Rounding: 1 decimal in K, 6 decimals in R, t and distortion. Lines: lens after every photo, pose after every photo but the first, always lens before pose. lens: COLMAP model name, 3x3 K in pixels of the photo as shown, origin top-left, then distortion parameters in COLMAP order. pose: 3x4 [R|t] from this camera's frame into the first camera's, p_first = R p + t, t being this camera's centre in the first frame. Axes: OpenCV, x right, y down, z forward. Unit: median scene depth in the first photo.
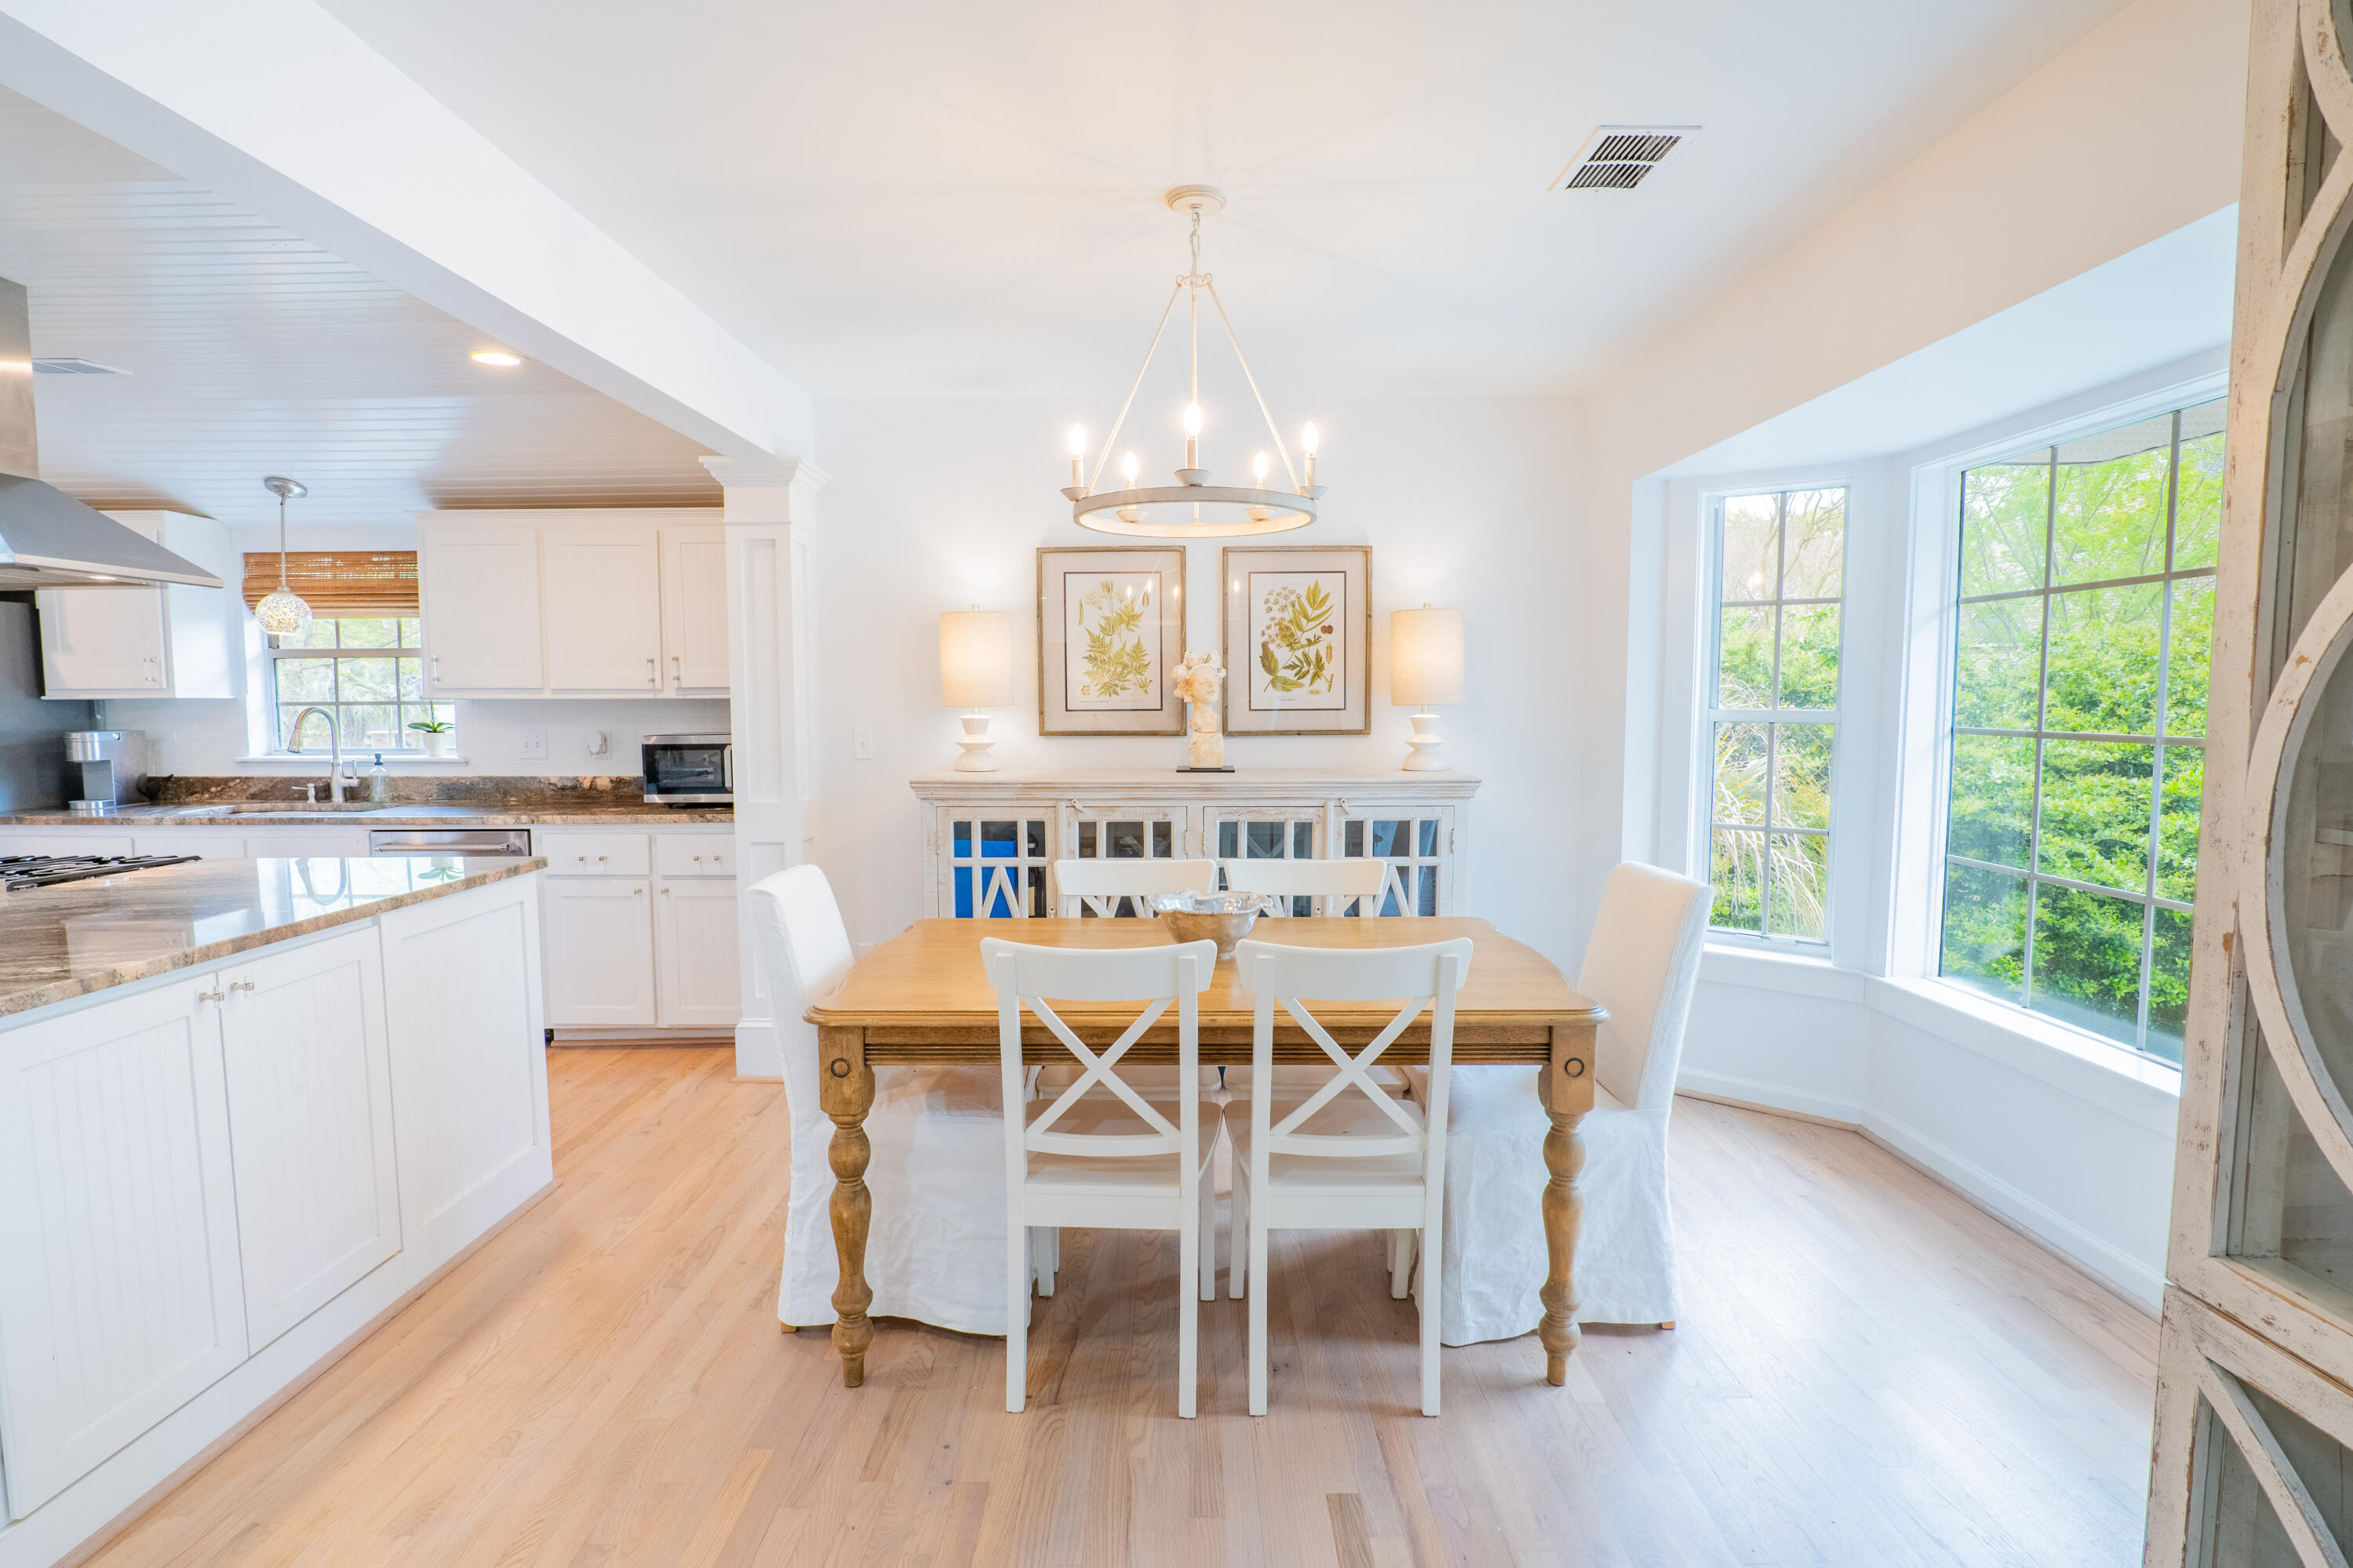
lens RADIAL K [[1183.7, 0, 1176.5], [0, 1183.7, 784.0], [0, 0, 1]] dist [-0.003569, -0.001064]
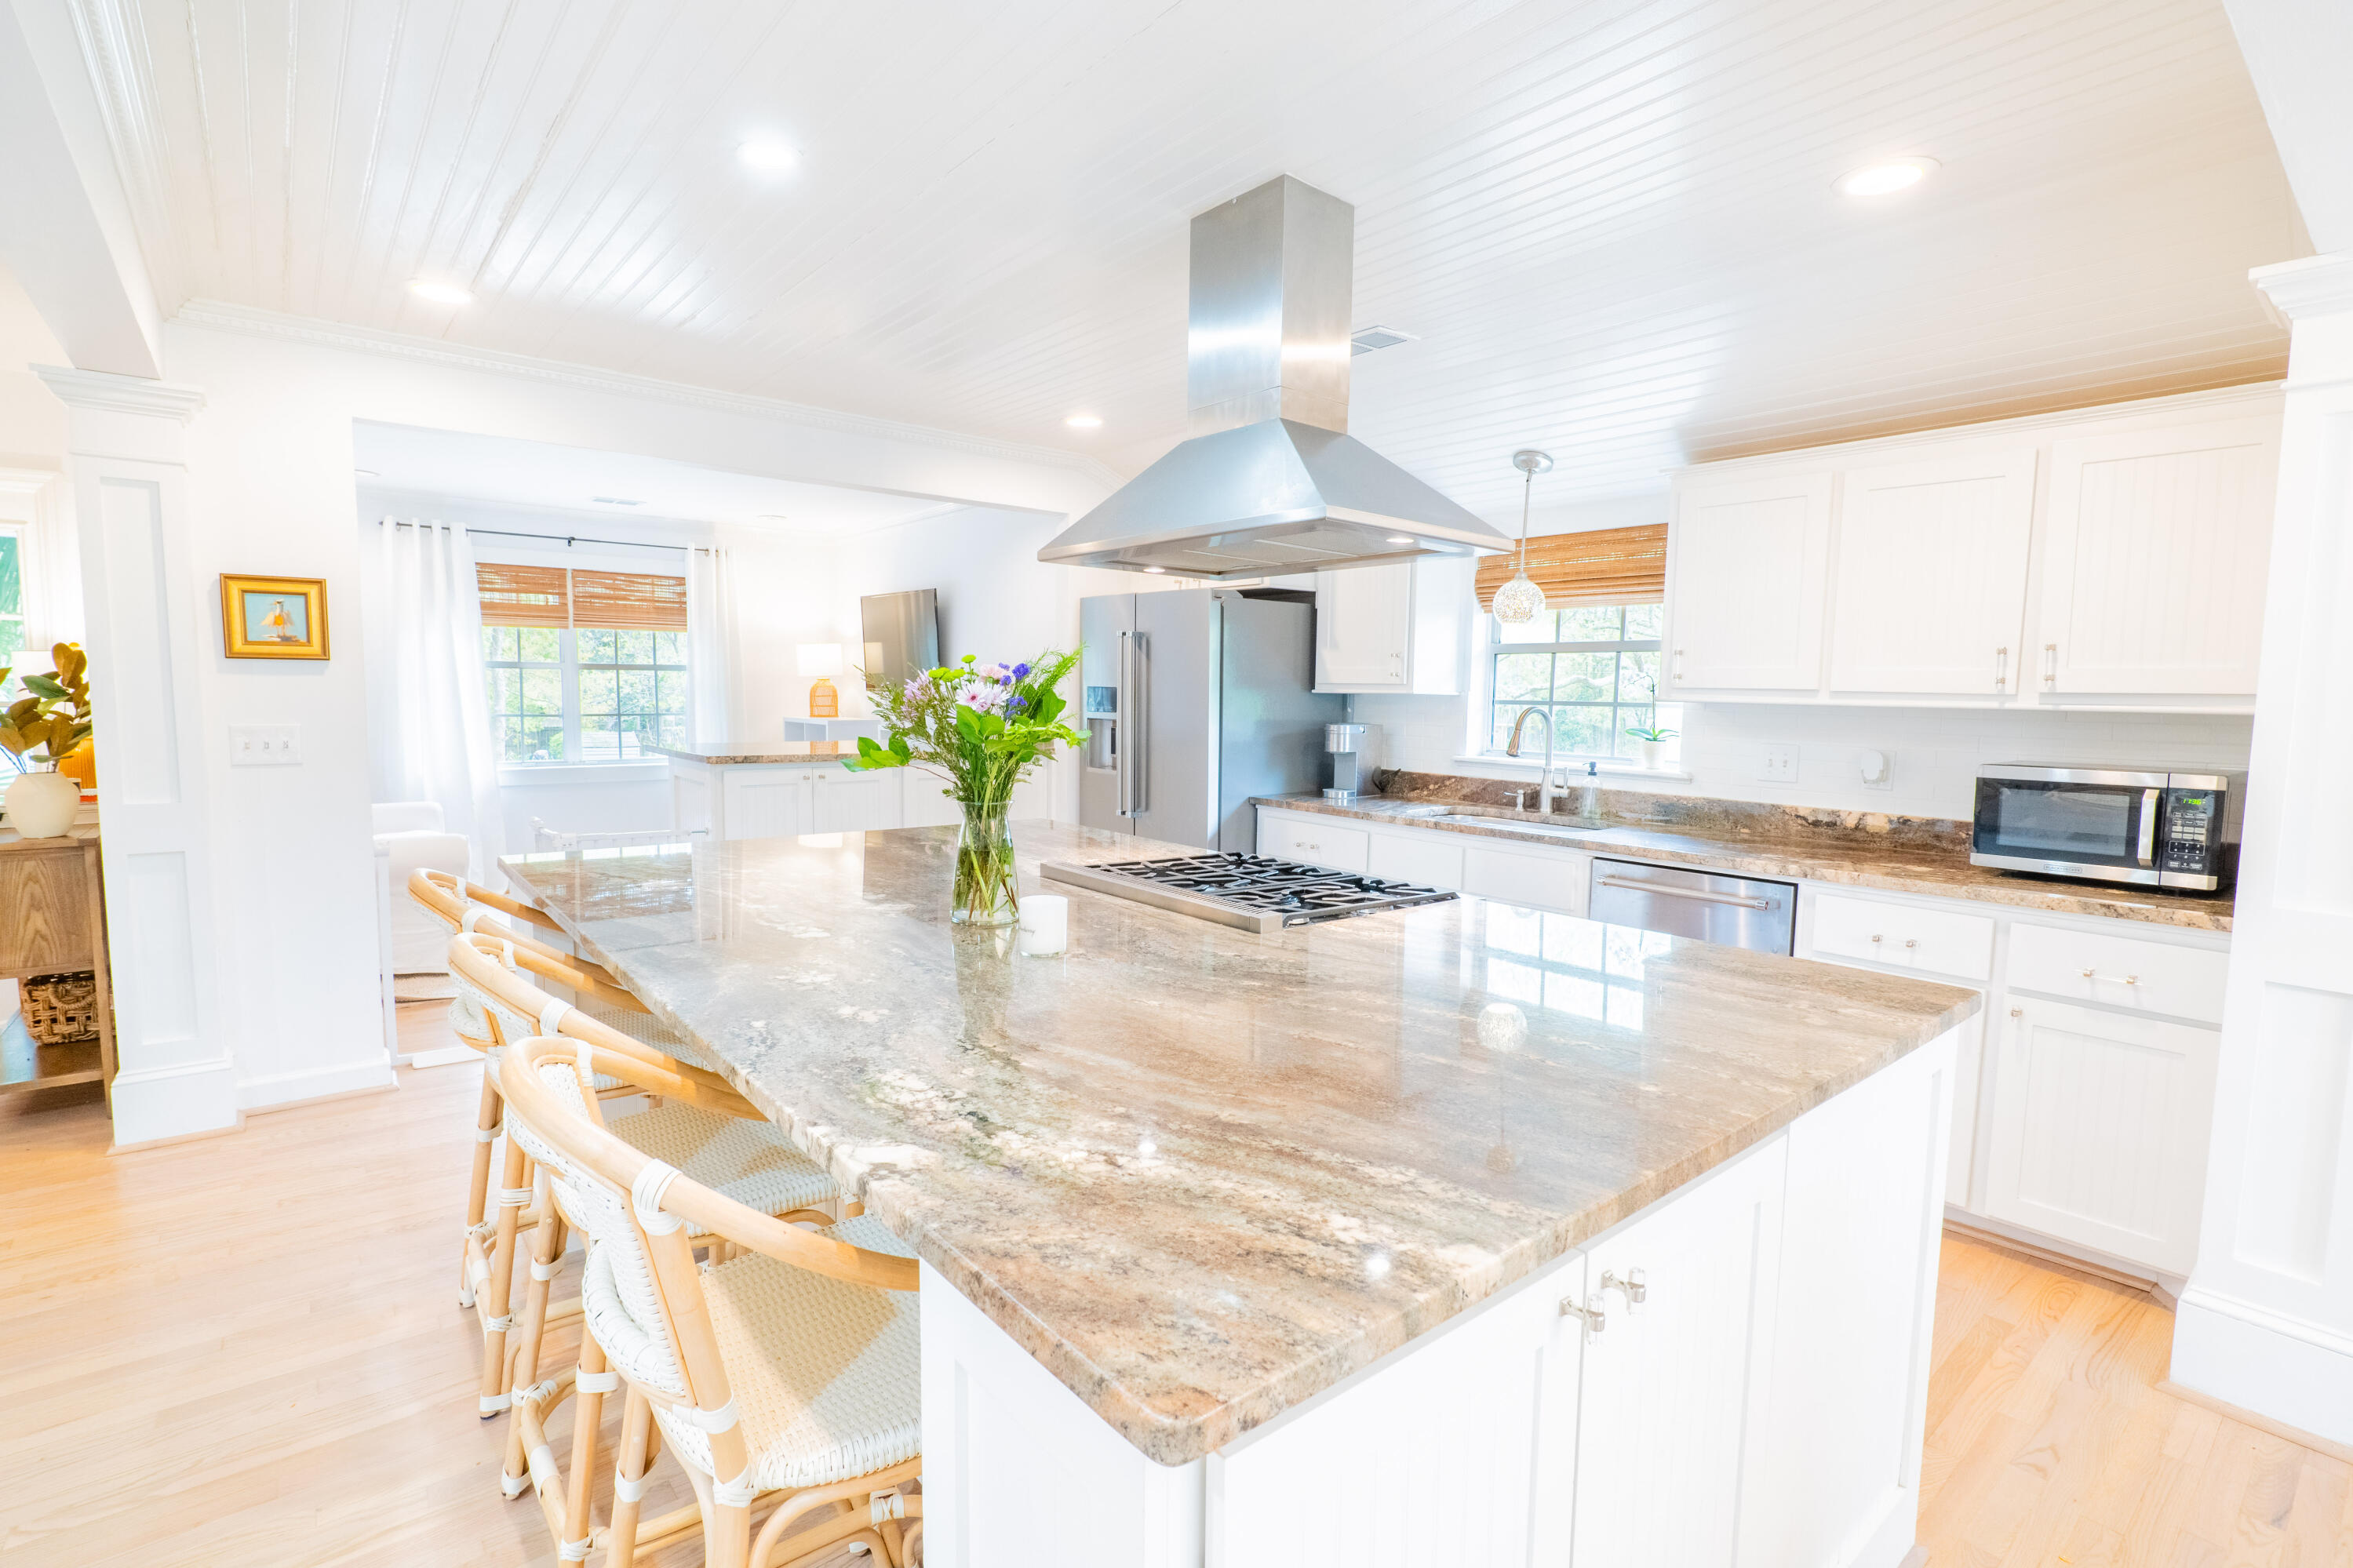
lens RADIAL K [[1095.6, 0, 1176.5], [0, 1095.6, 784.0], [0, 0, 1]] dist [-0.001986, -0.000368]
pose [[0.642853, 0.081249, -0.761668, -0.262581], [-0.078134, 0.996127, 0.040314, -0.018586], [0.761994, 0.033596, 0.646712, 0.251354]]
